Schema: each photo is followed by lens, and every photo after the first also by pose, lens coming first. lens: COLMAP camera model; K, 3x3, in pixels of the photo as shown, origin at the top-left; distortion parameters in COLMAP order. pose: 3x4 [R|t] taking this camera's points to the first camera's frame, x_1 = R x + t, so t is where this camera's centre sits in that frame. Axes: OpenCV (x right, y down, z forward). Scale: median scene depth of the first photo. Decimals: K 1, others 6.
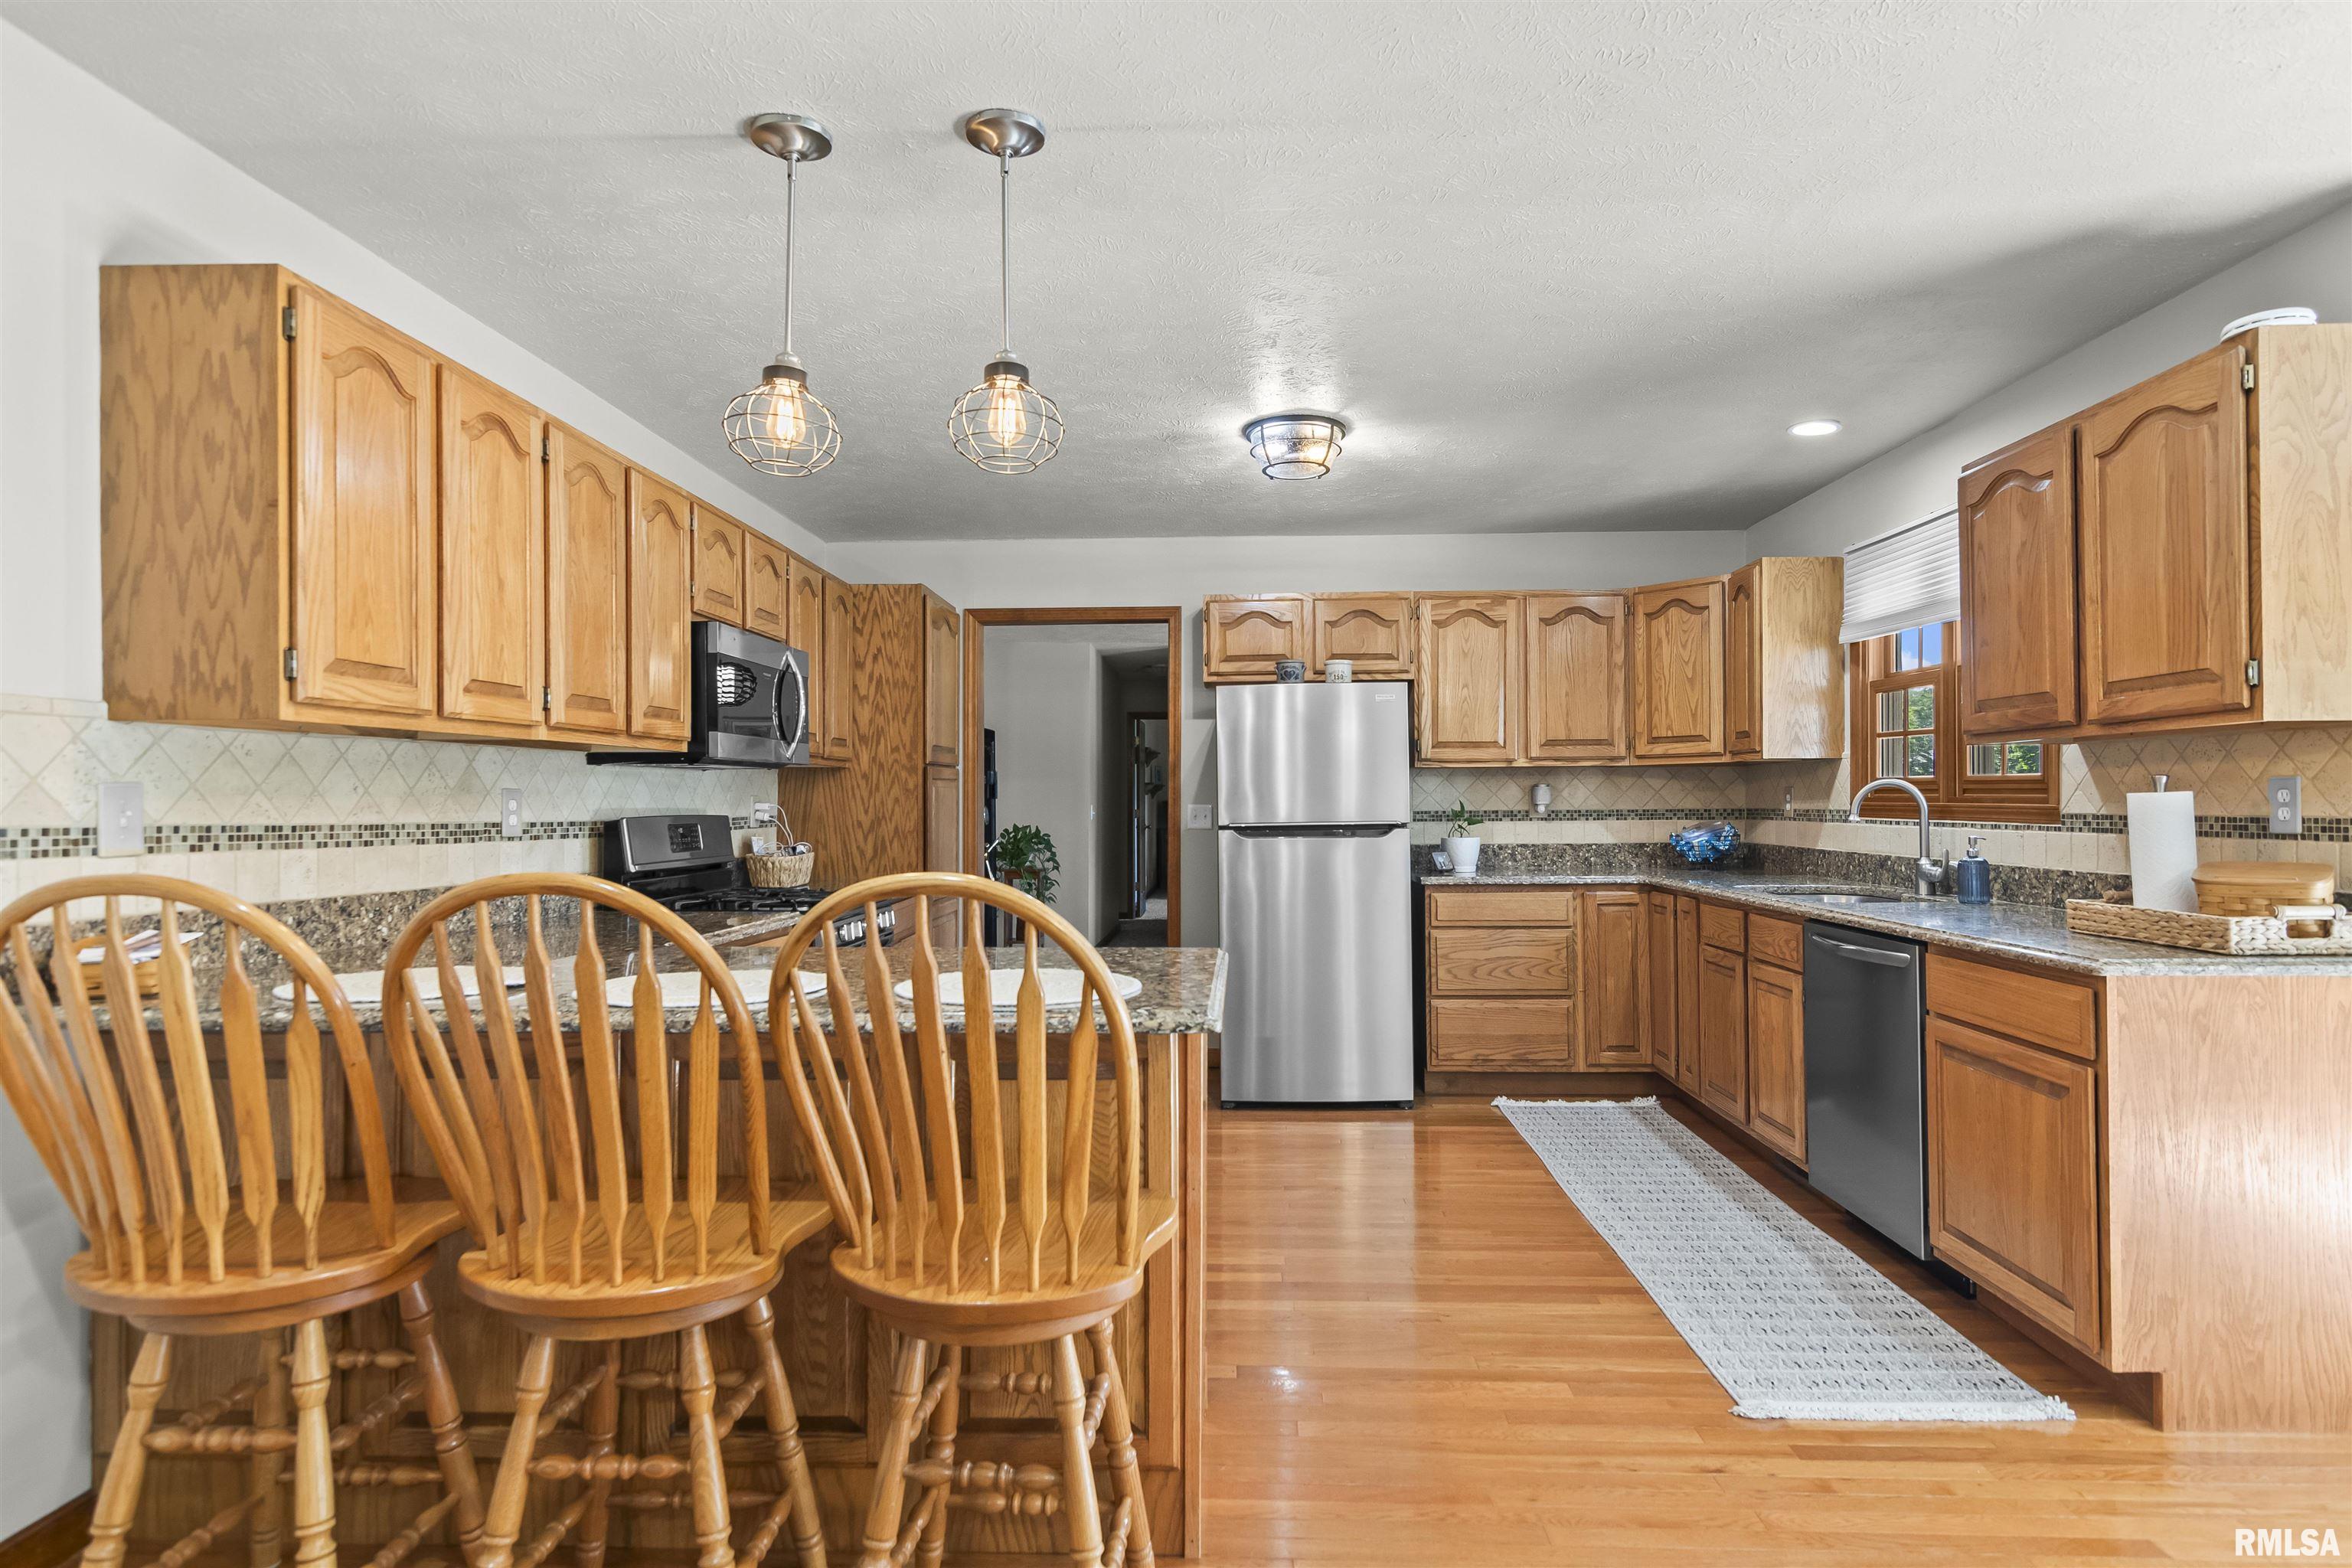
lens RADIAL K [[1240.9, 0, 1197.6], [0, 1240.9, 788.6], [0, 0, 1]] dist [0.013668, -0.003574]
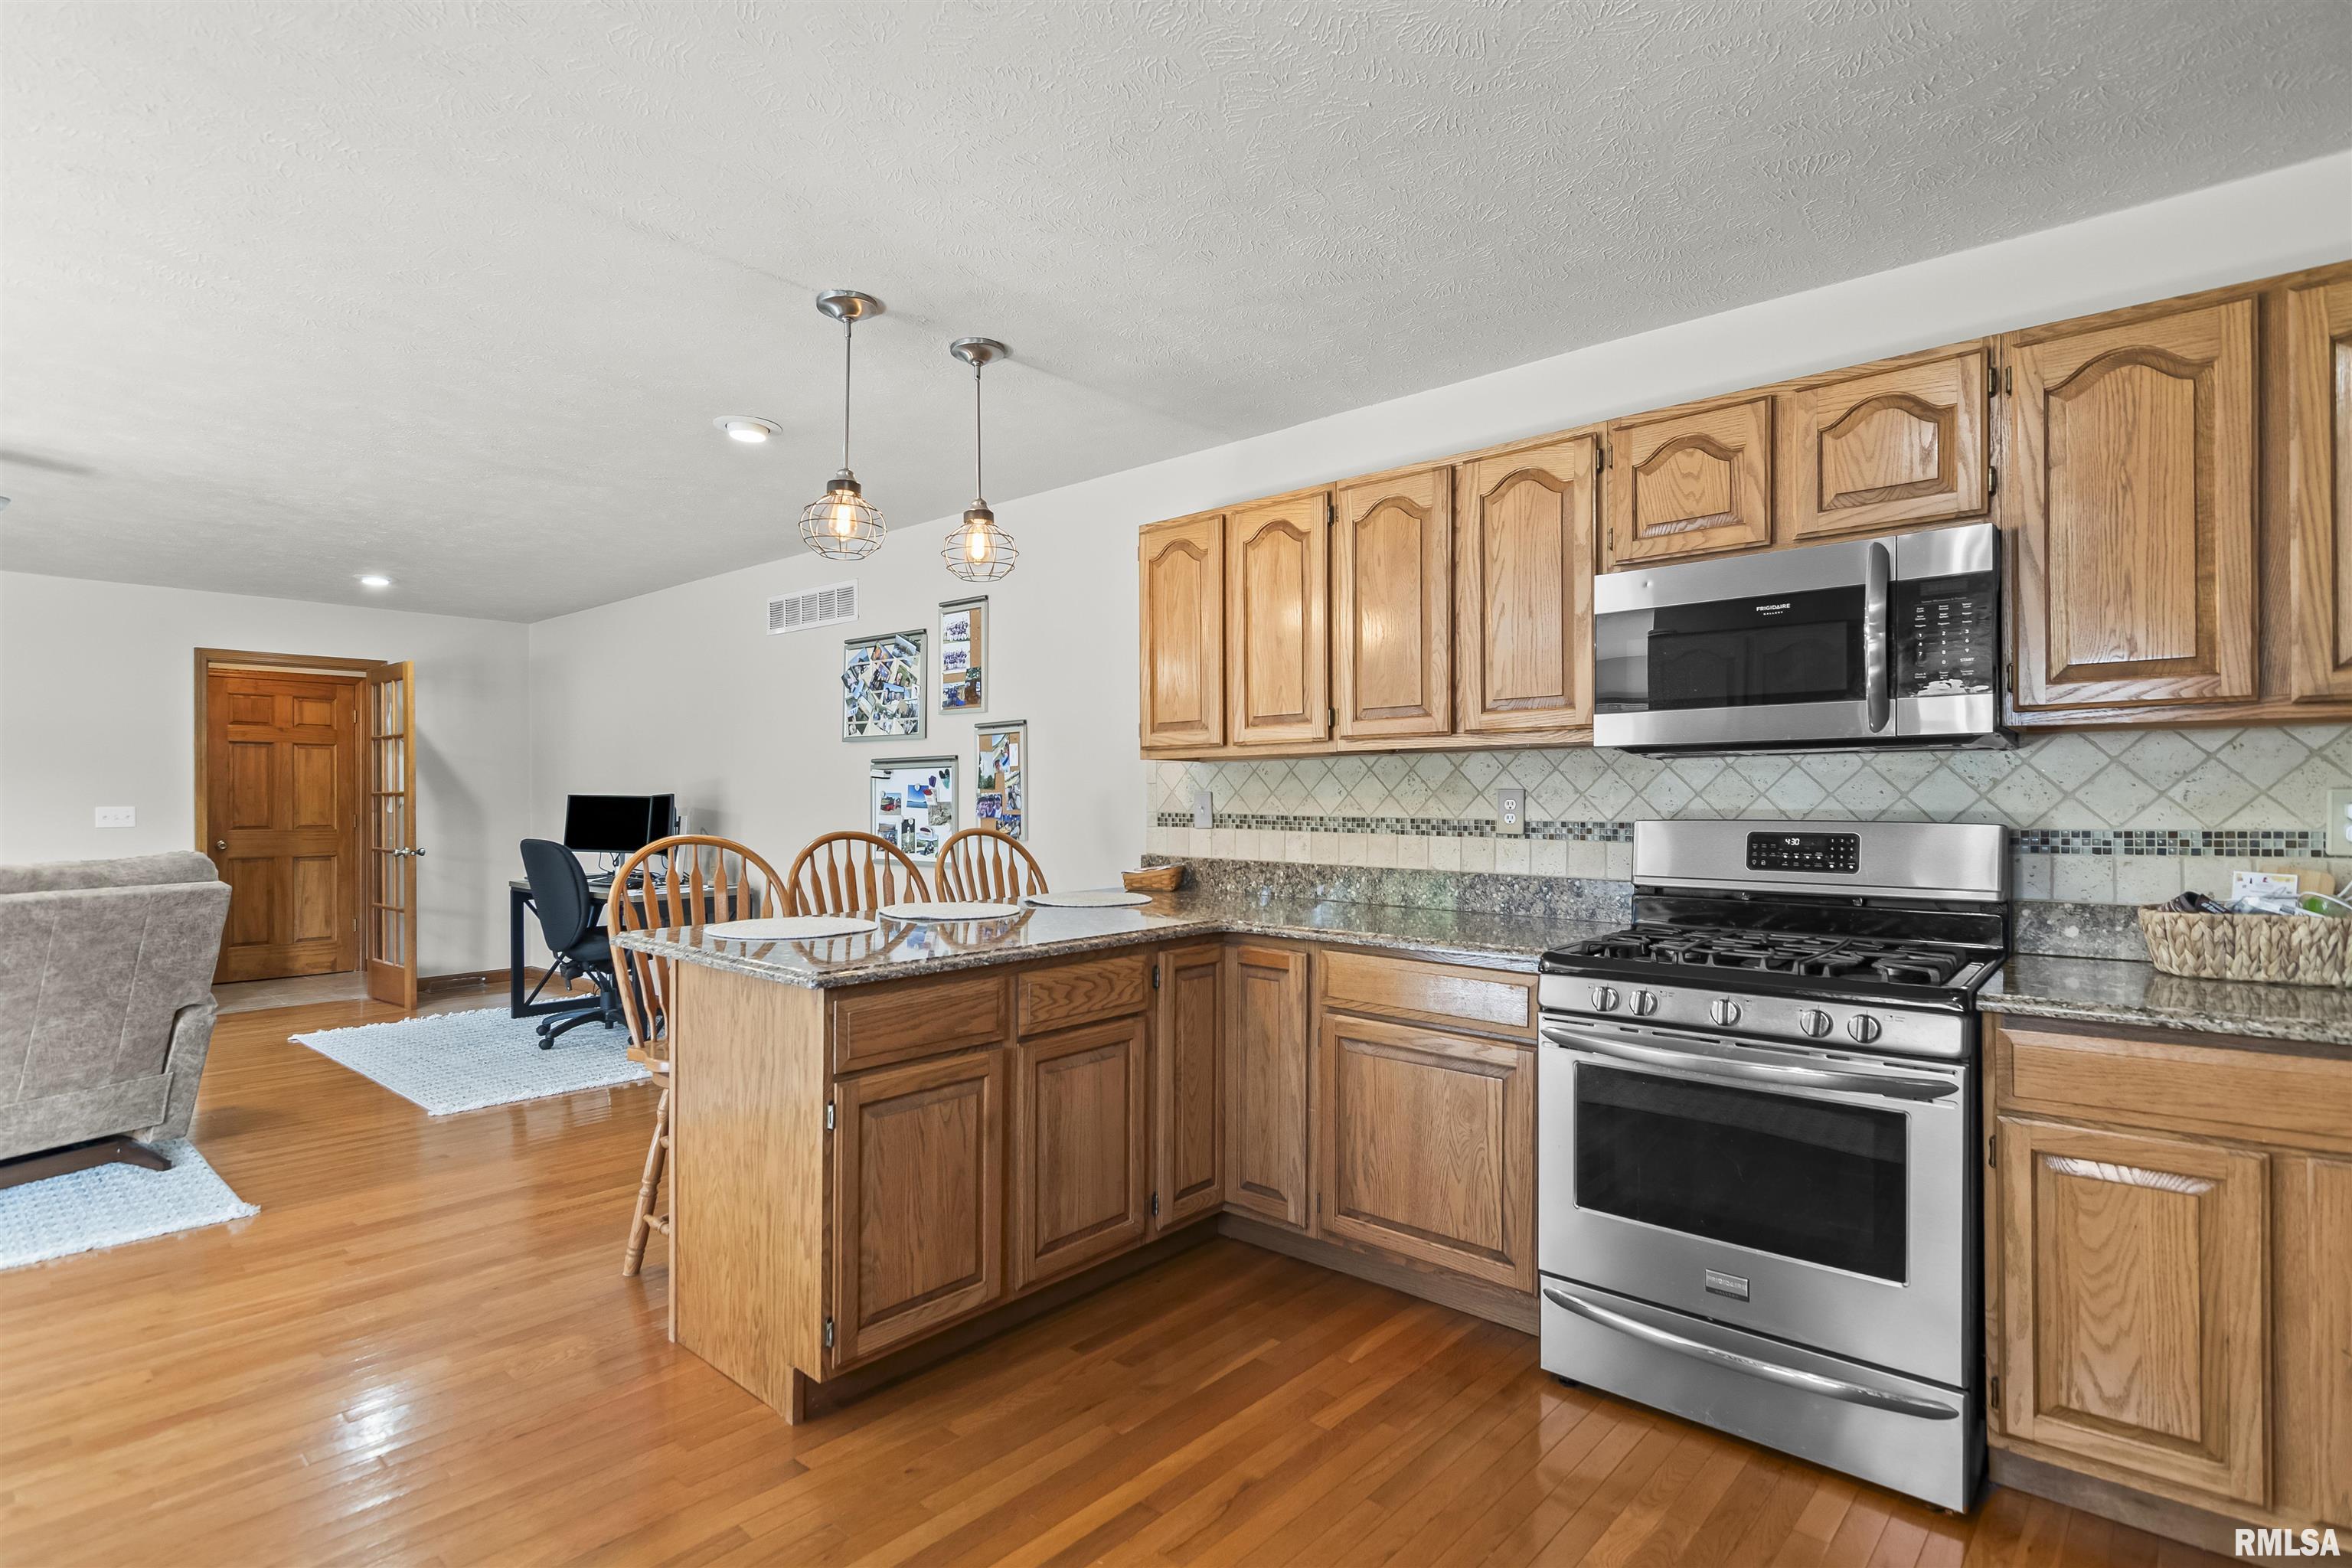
lens RADIAL K [[1166.8, 0, 1163.1], [0, 1166.8, 783.9], [0, 0, 1]] dist [0.007158, -0.000803]
pose [[-0.635698, -0.006473, -0.771910, 0.372838], [0.011852, 0.999765, -0.018145, 0.009386], [0.771847, -0.020683, -0.635472, 1.267307]]
